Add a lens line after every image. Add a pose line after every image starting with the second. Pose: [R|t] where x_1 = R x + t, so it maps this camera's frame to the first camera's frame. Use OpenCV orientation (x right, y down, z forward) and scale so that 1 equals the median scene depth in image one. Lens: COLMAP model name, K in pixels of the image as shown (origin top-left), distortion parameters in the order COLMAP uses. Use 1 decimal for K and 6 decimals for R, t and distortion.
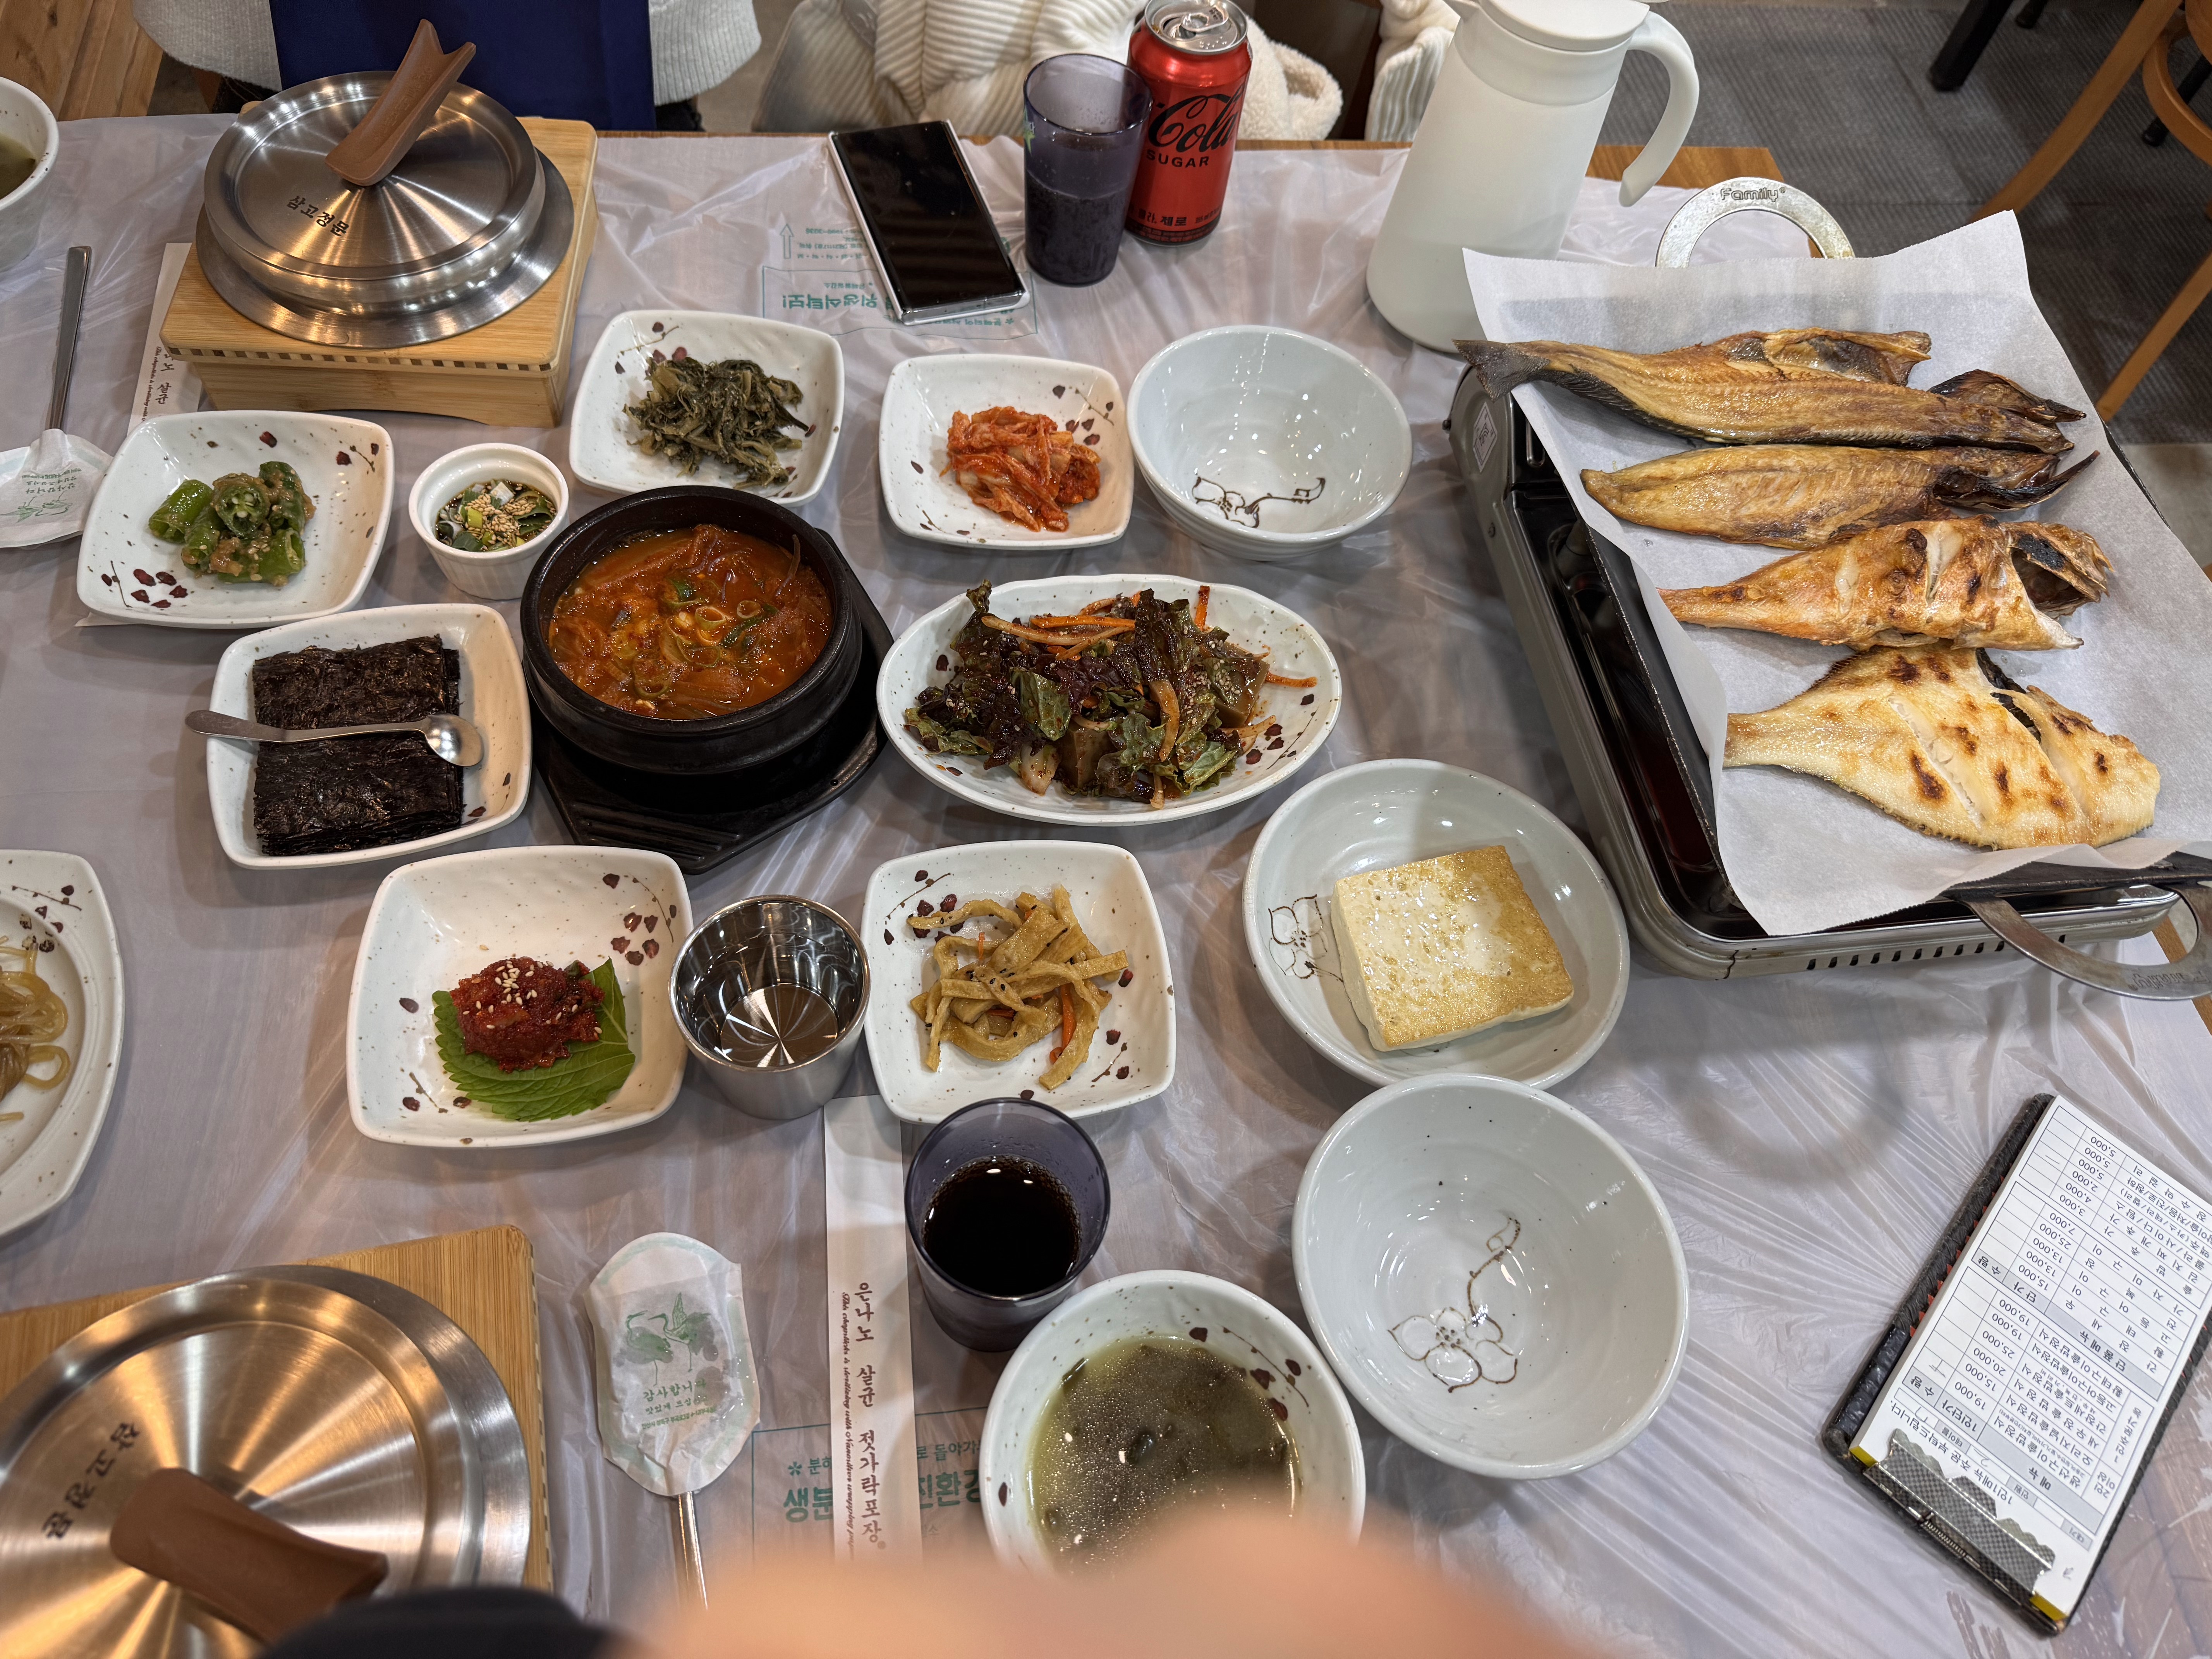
lens RADIAL K [[1569.5, 0, 1106.0], [0, 1569.5, 829.5], [0, 0, 1]] dist [-0.002065, -0.002353]
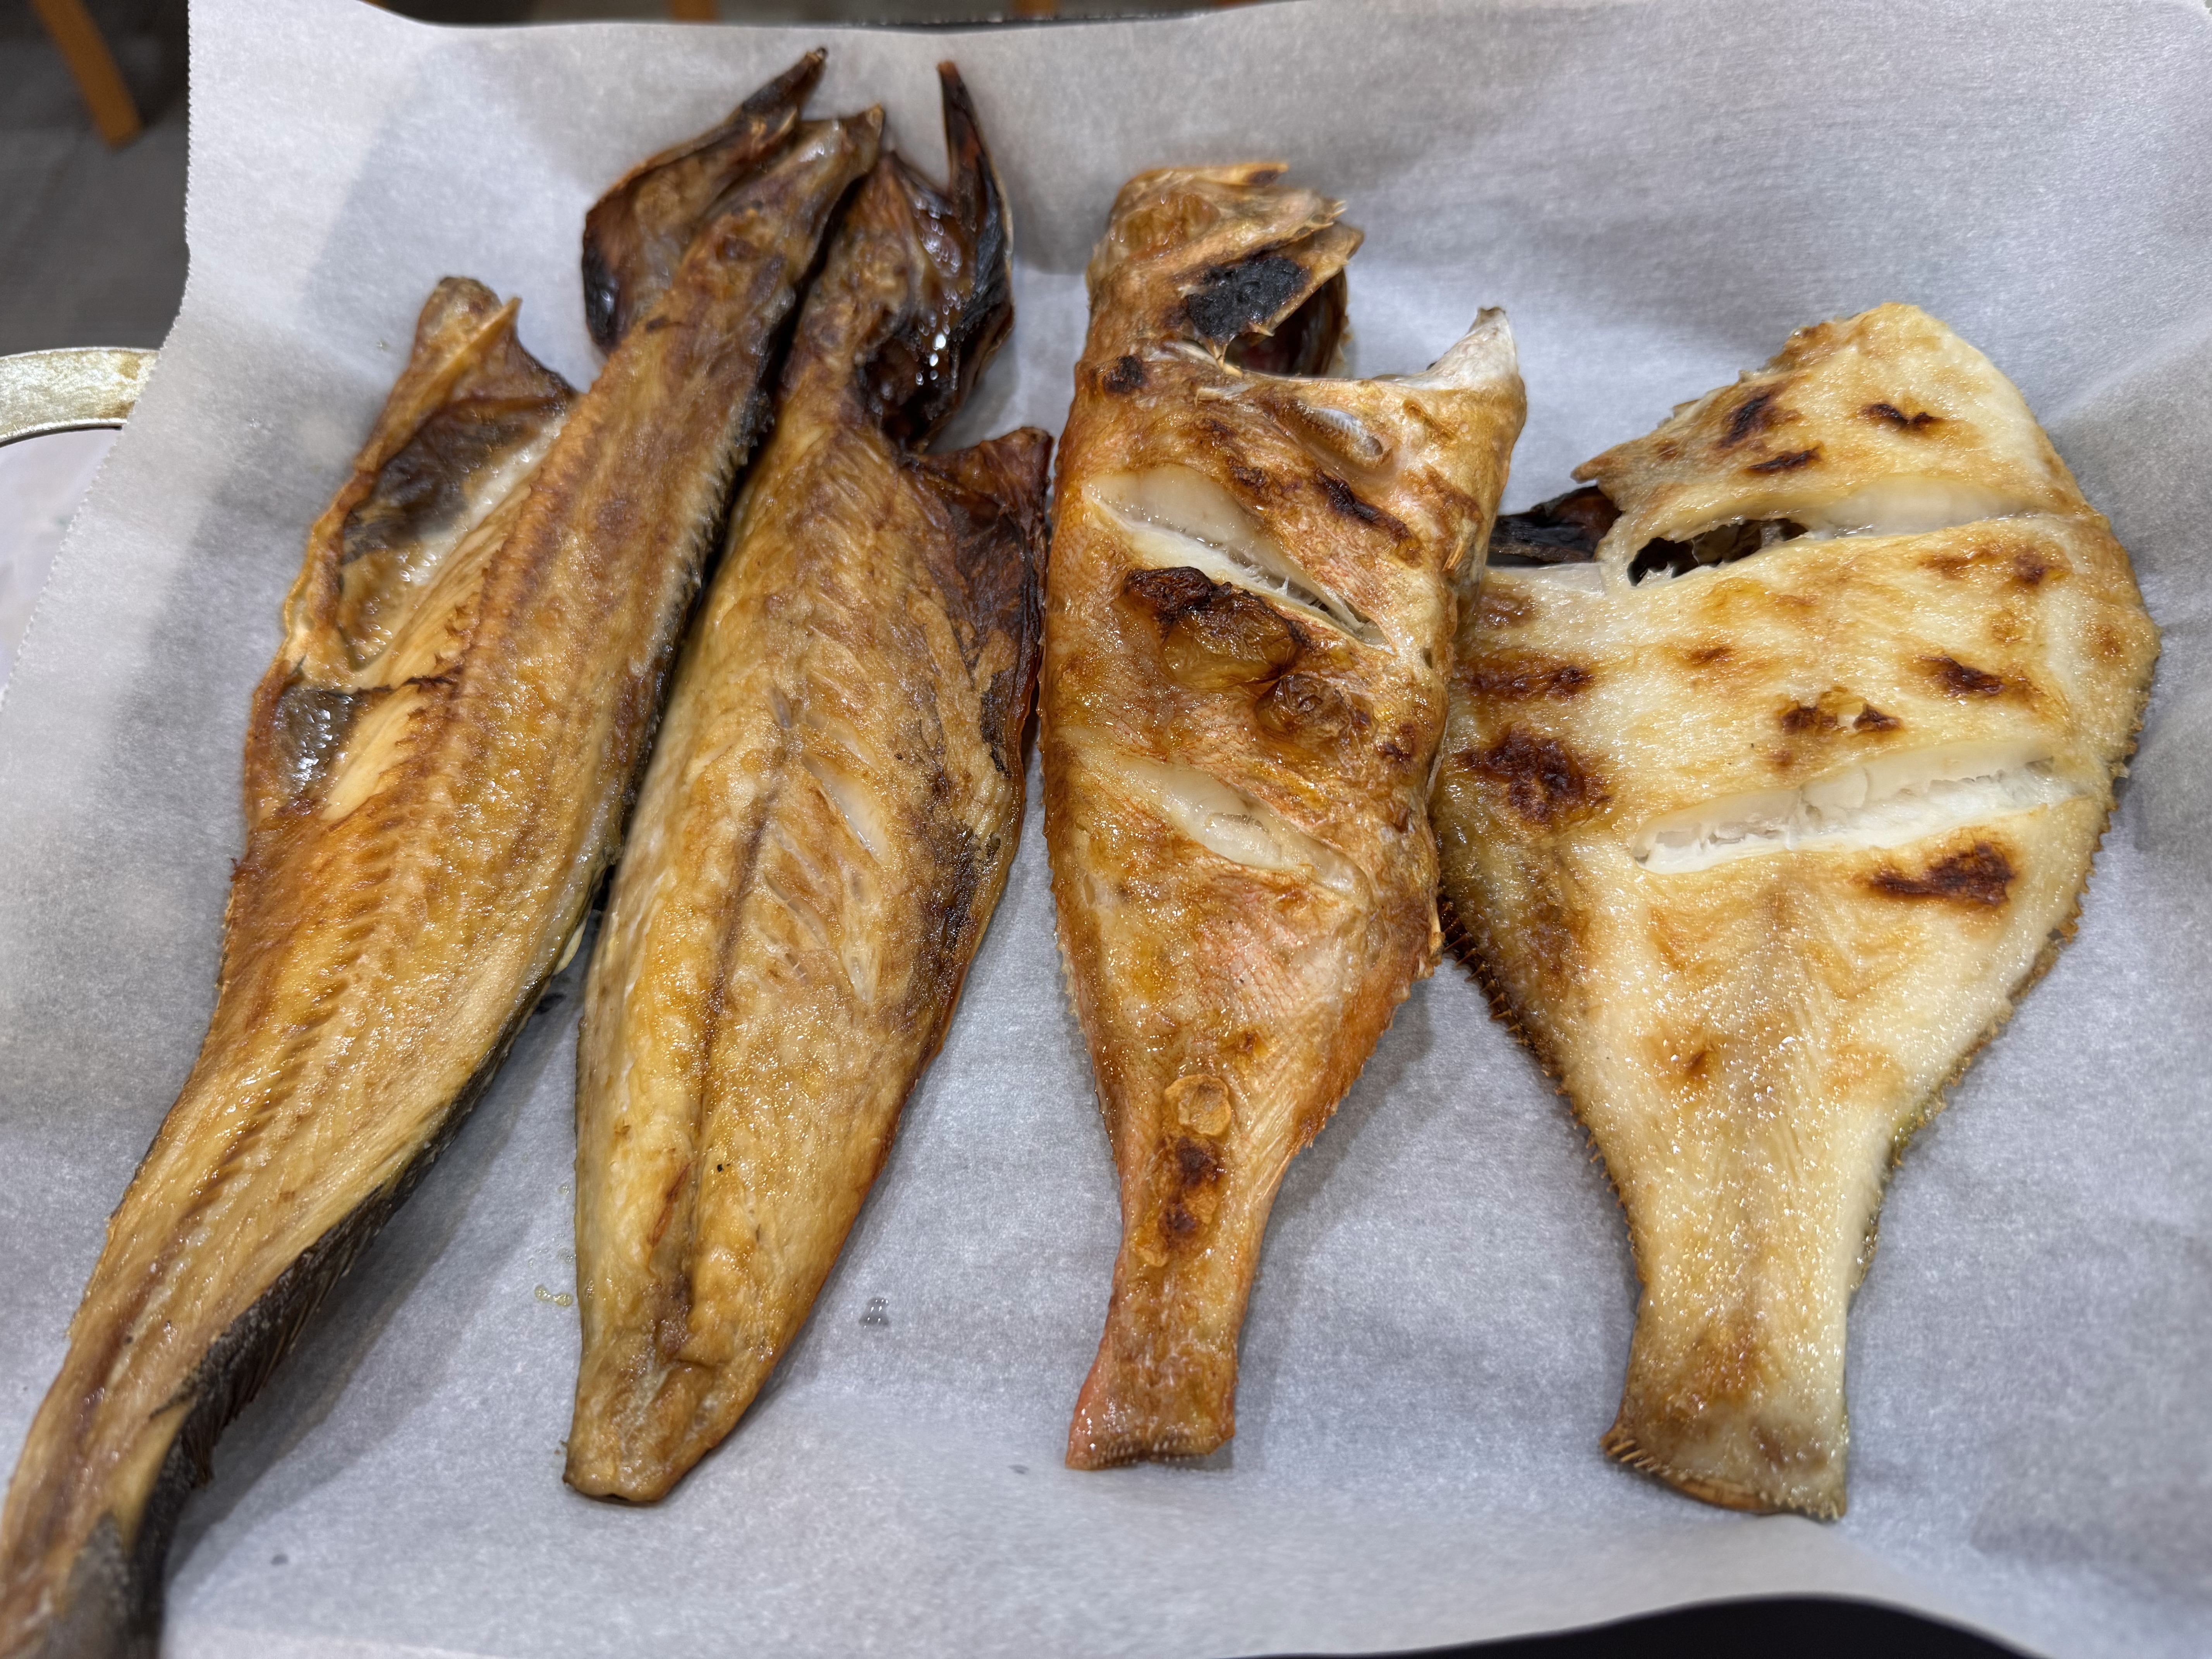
lens RADIAL K [[1584.0, 0, 1106.0], [0, 1584.0, 829.5], [0, 0, 1]] dist [0.003808, -0.056304]
pose [[0.225992, -0.918931, 0.323254, 0.352511], [0.895768, 0.326435, 0.301728, -0.273797], [-0.382789, 0.221373, 0.896921, 0.702631]]
